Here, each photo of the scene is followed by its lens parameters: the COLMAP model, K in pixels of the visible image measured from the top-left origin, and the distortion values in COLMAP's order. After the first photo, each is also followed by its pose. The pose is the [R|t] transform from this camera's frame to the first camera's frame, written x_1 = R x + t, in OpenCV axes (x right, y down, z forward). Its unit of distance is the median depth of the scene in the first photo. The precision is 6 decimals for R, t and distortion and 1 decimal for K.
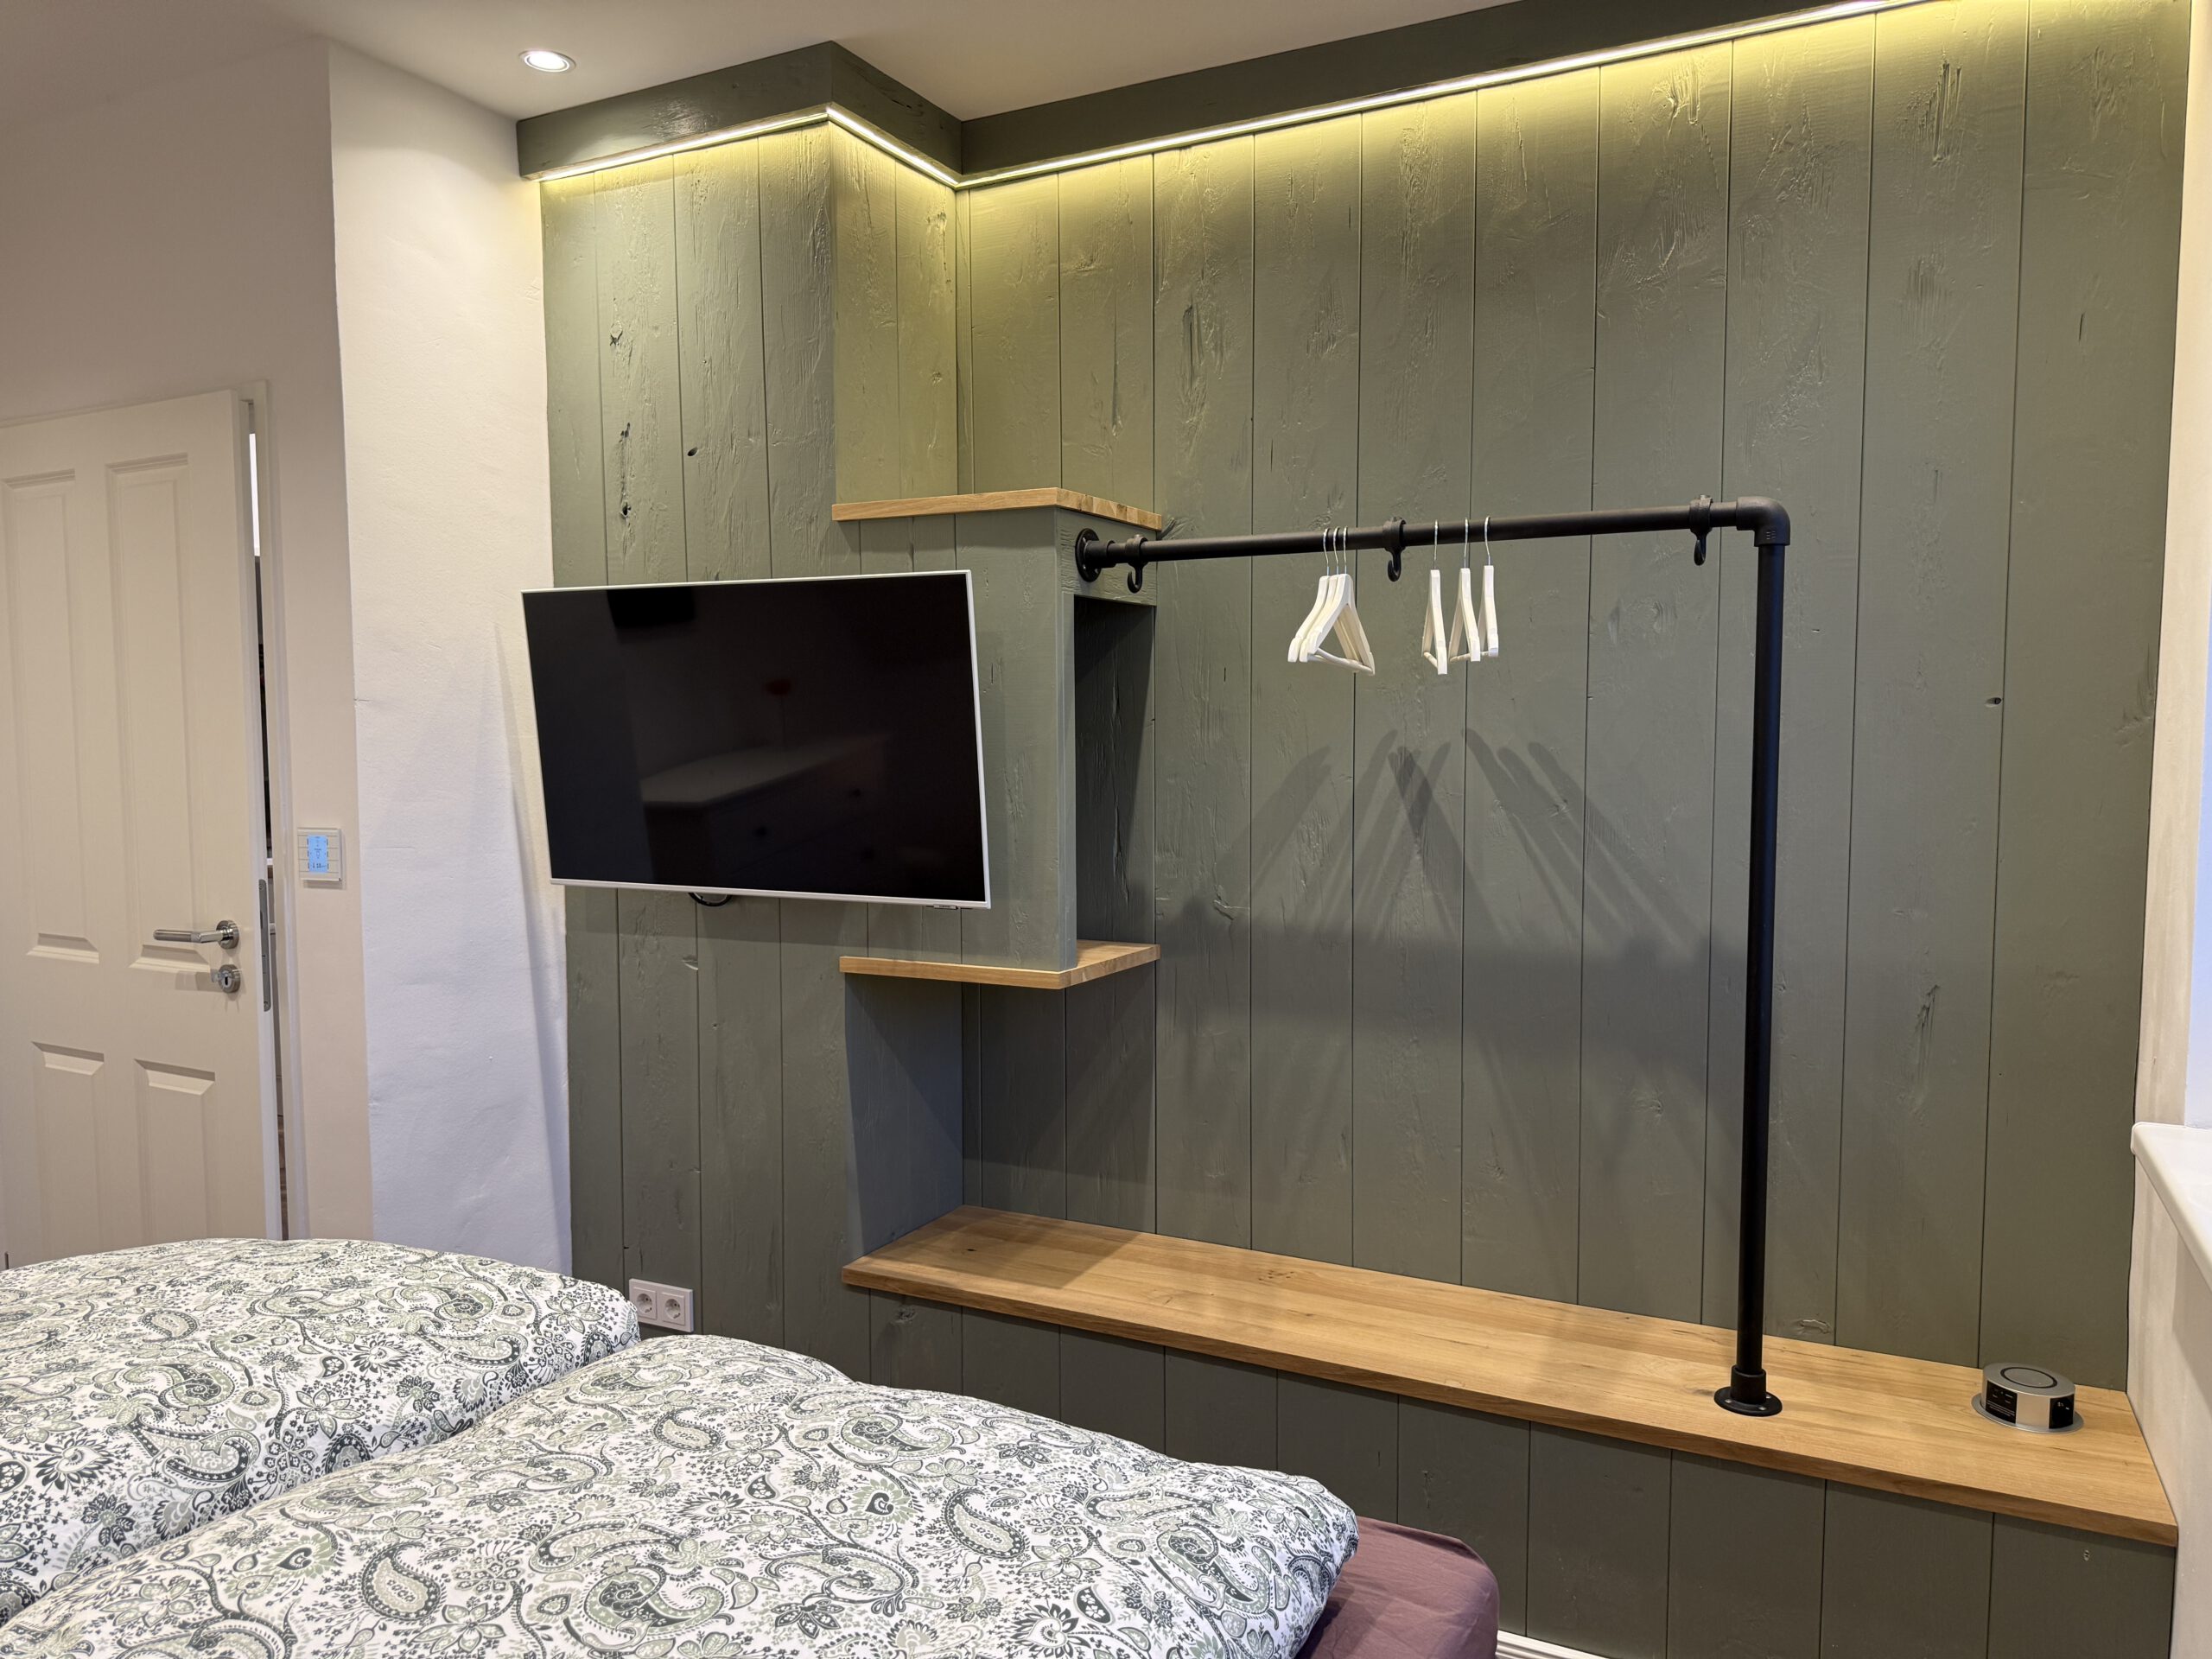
lens RADIAL K [[1545.5, 0, 1103.6], [0, 1545.5, 837.9], [0, 0, 1]] dist [0.062997, -0.064421]
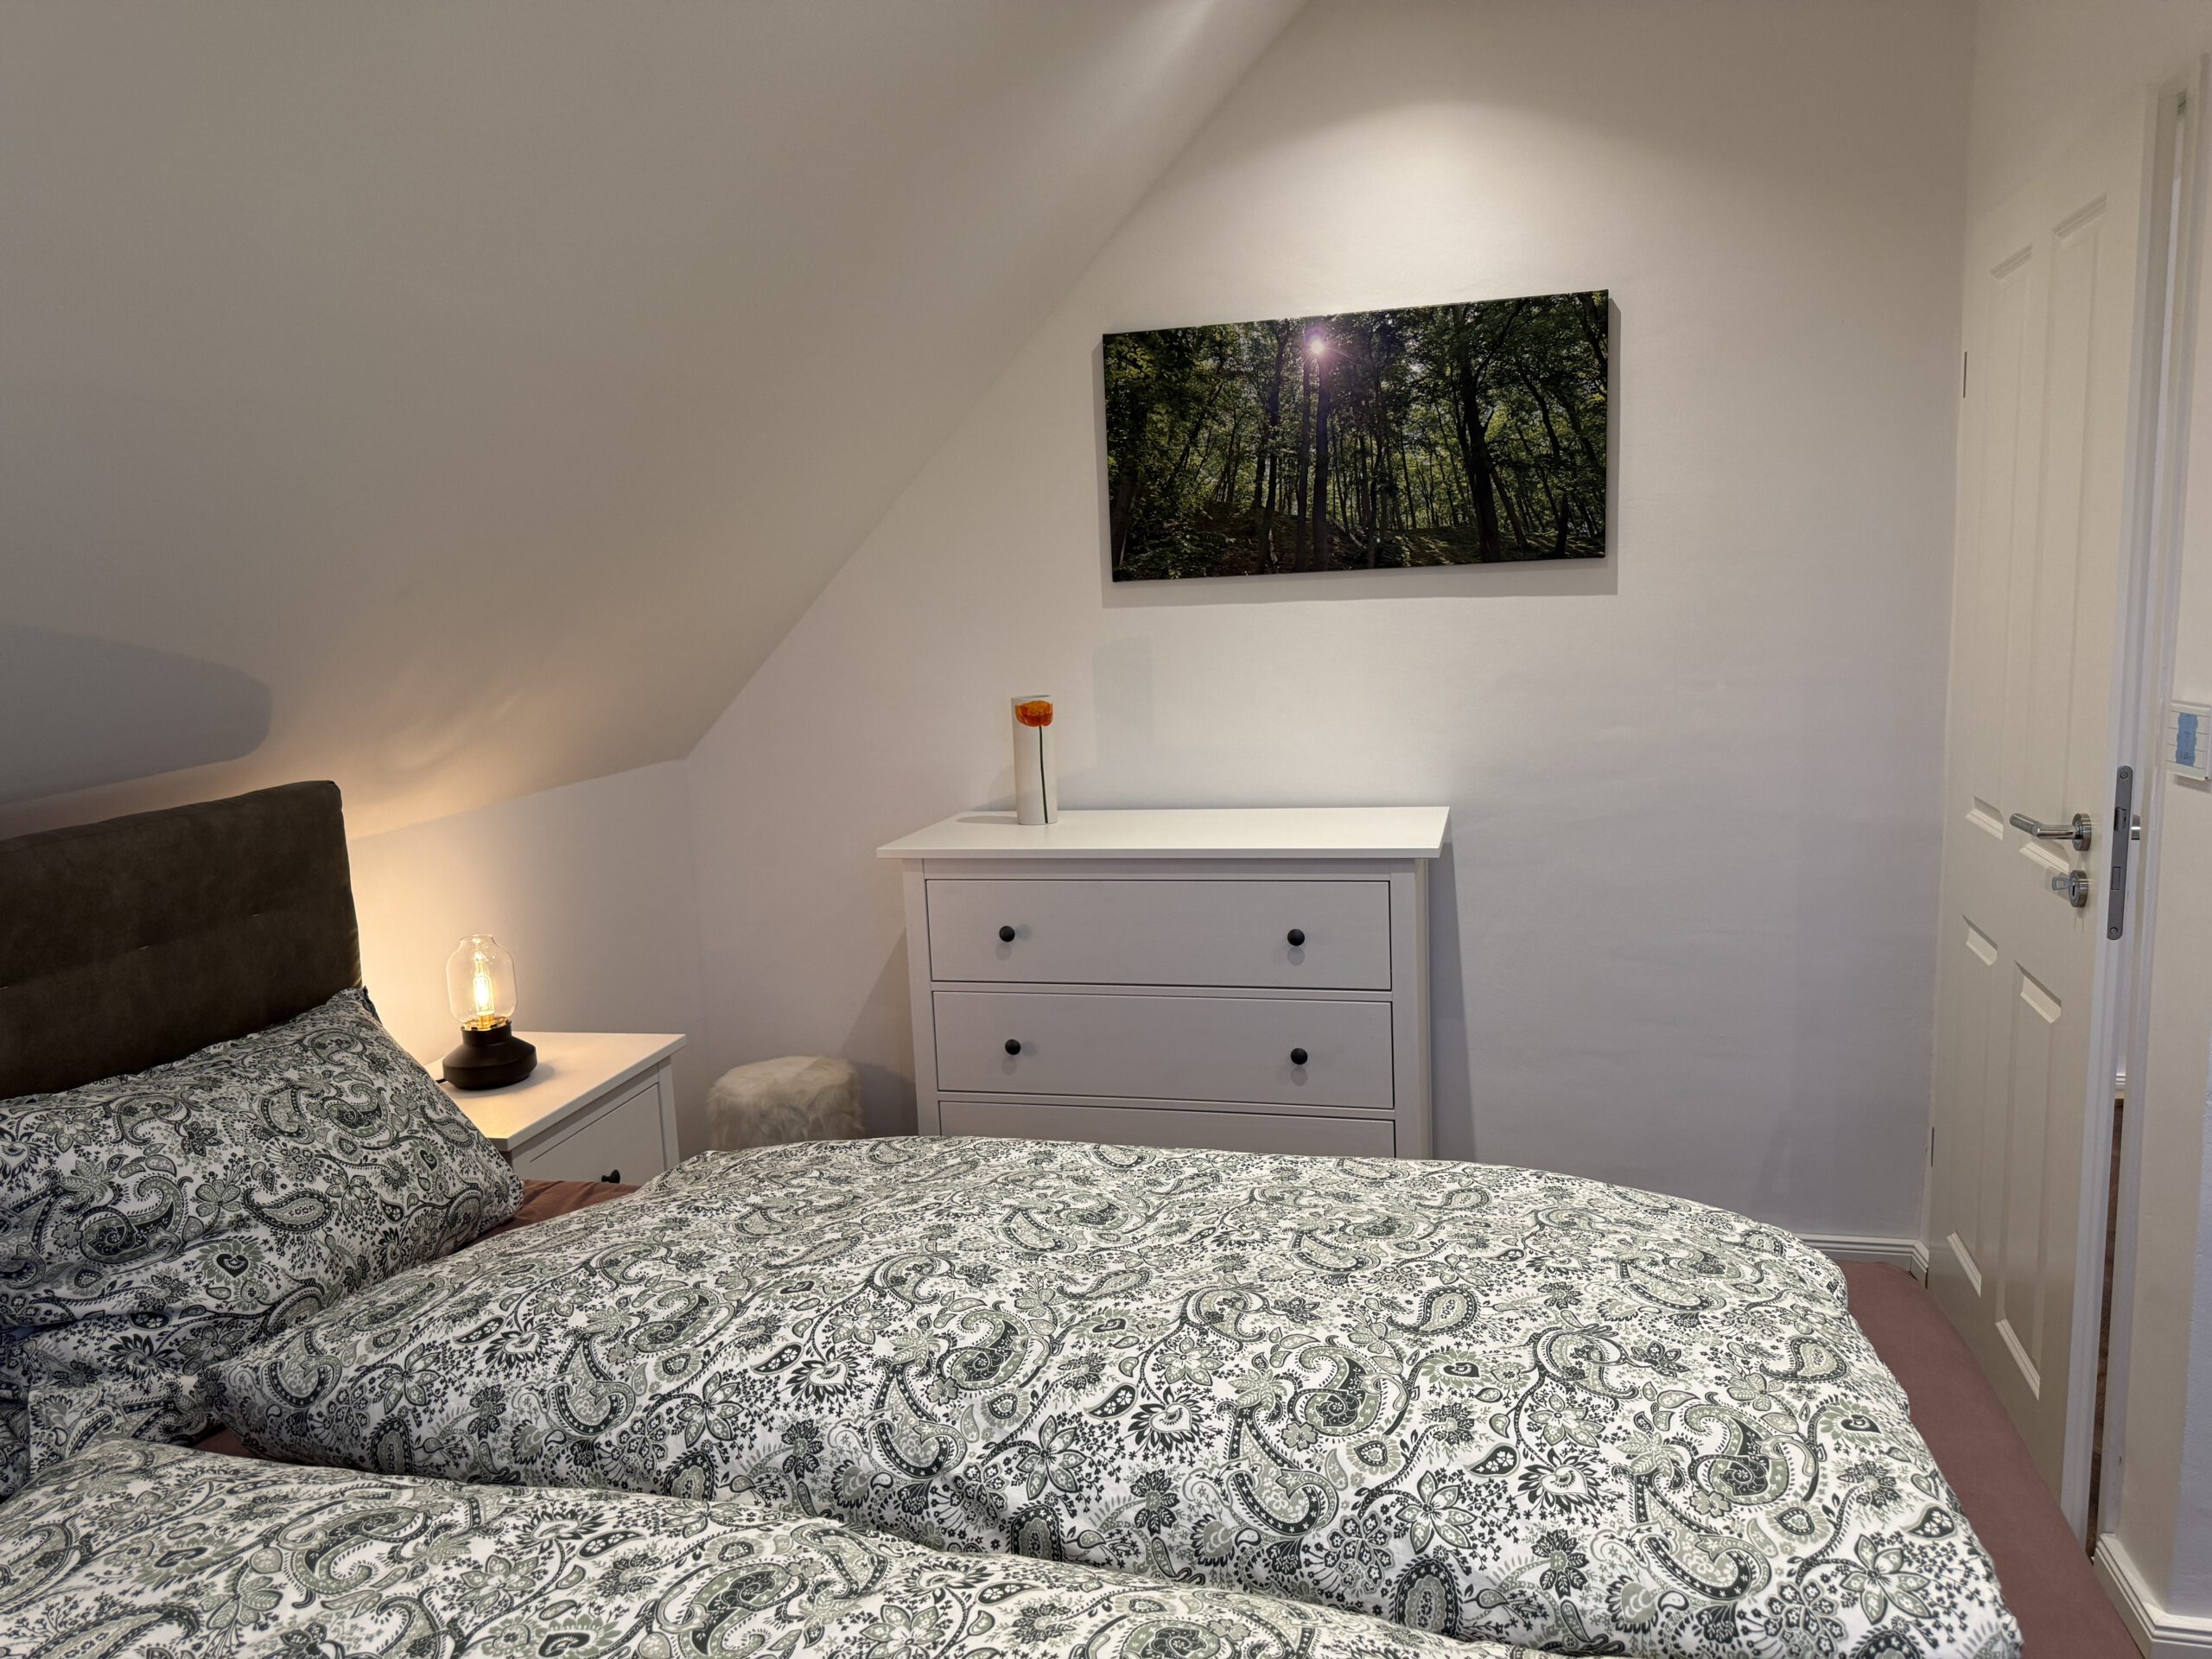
lens RADIAL K [[1545.5, 0, 1097.2], [0, 1545.5, 834.2], [0, 0, 1]] dist [0.062997, -0.064421]
pose [[0.226416, 0.147230, -0.962839, 0.150602], [-0.025238, 0.989065, 0.145305, -0.070424], [0.973704, -0.008599, 0.227656, 0.636823]]
